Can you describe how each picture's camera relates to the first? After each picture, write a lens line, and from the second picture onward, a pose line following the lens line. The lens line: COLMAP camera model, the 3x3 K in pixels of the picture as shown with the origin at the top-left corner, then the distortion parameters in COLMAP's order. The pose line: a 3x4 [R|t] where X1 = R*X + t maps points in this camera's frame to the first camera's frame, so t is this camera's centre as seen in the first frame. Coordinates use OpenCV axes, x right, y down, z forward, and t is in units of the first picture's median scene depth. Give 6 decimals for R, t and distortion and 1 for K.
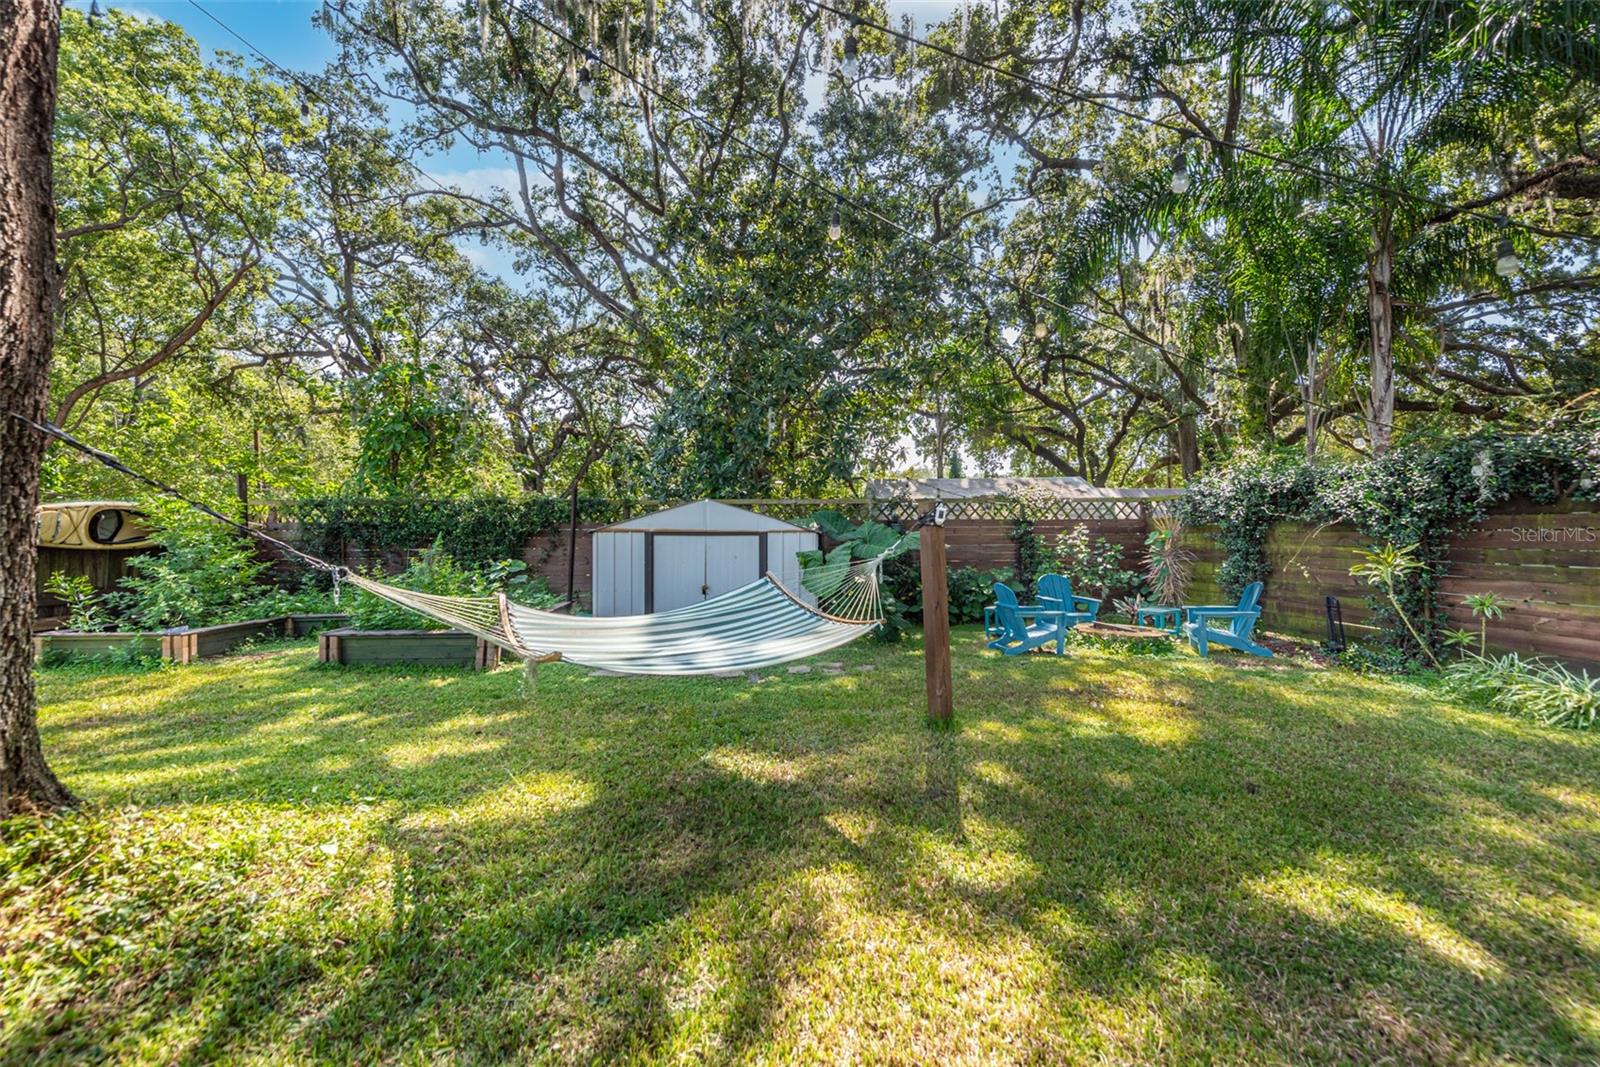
lens RADIAL K [[630.8, 0, 810.5], [0, 630.8, 530.4], [0, 0, 1]] dist [0.000269, -0.000326]
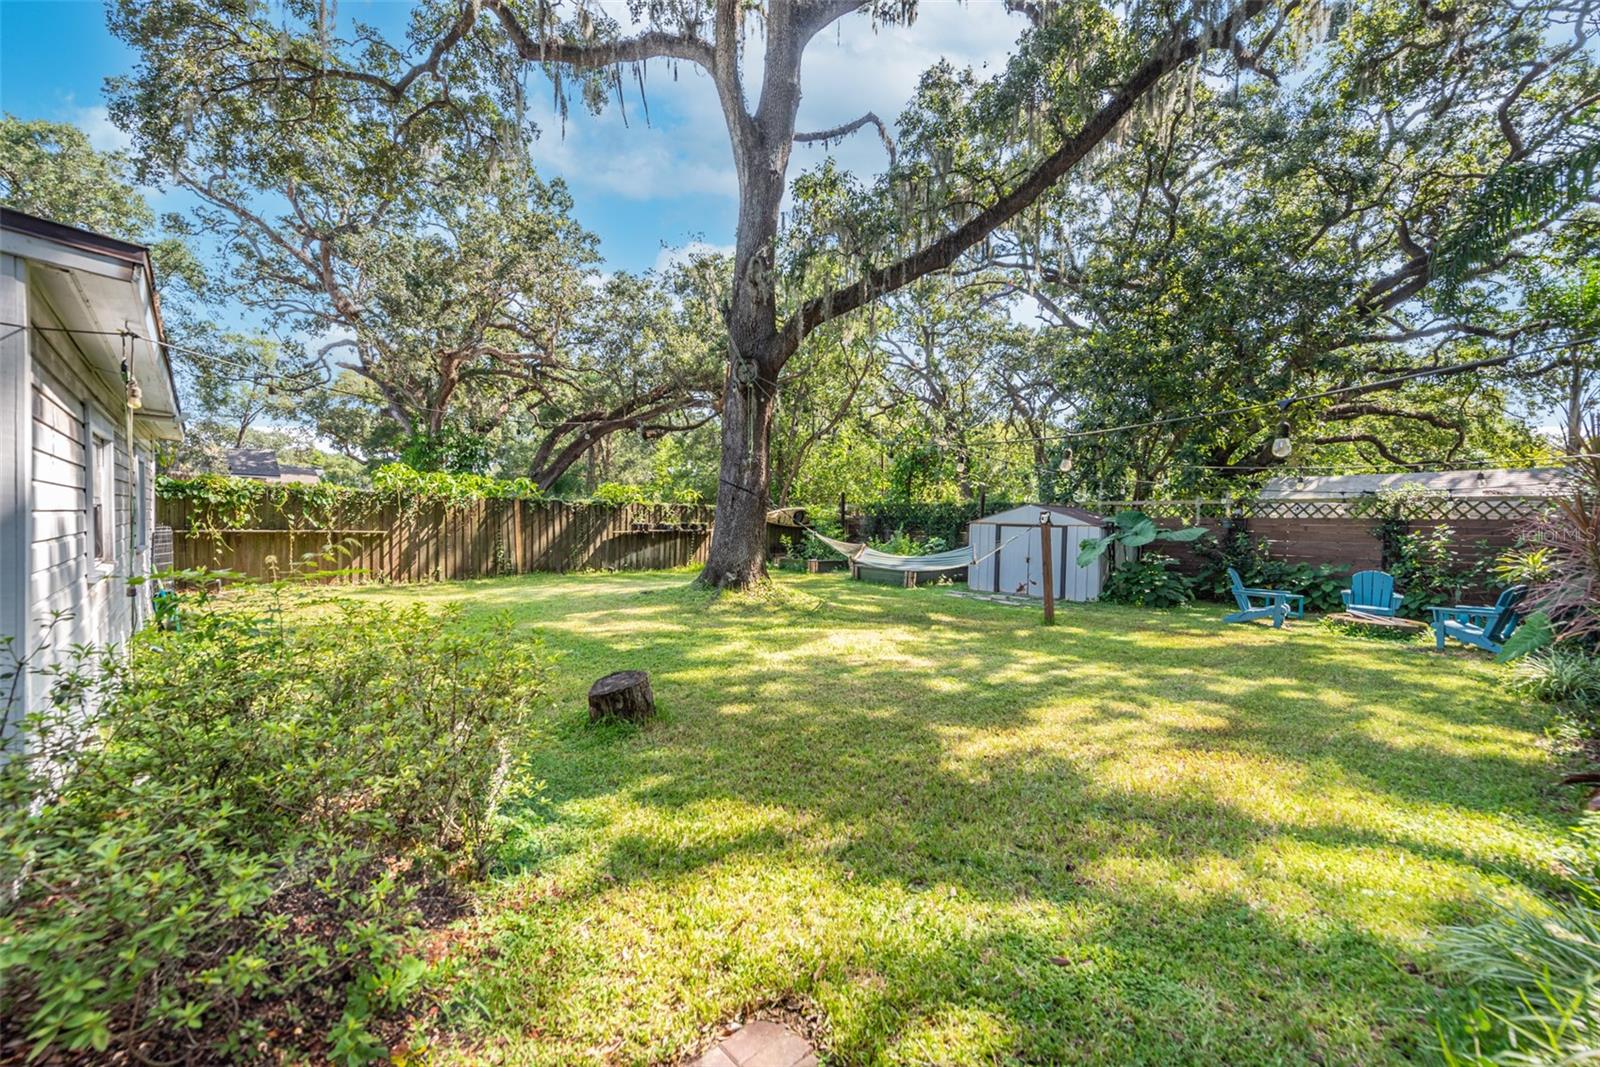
lens RADIAL K [[630.8, 0, 810.5], [0, 630.8, 530.4], [0, 0, 1]] dist [0.000269, -0.000326]
pose [[0.643952, 0.025985, -0.764624, 0.619898], [-0.014174, 0.999657, 0.022036, -0.008751], [0.764935, -0.003352, 0.644099, -0.424085]]
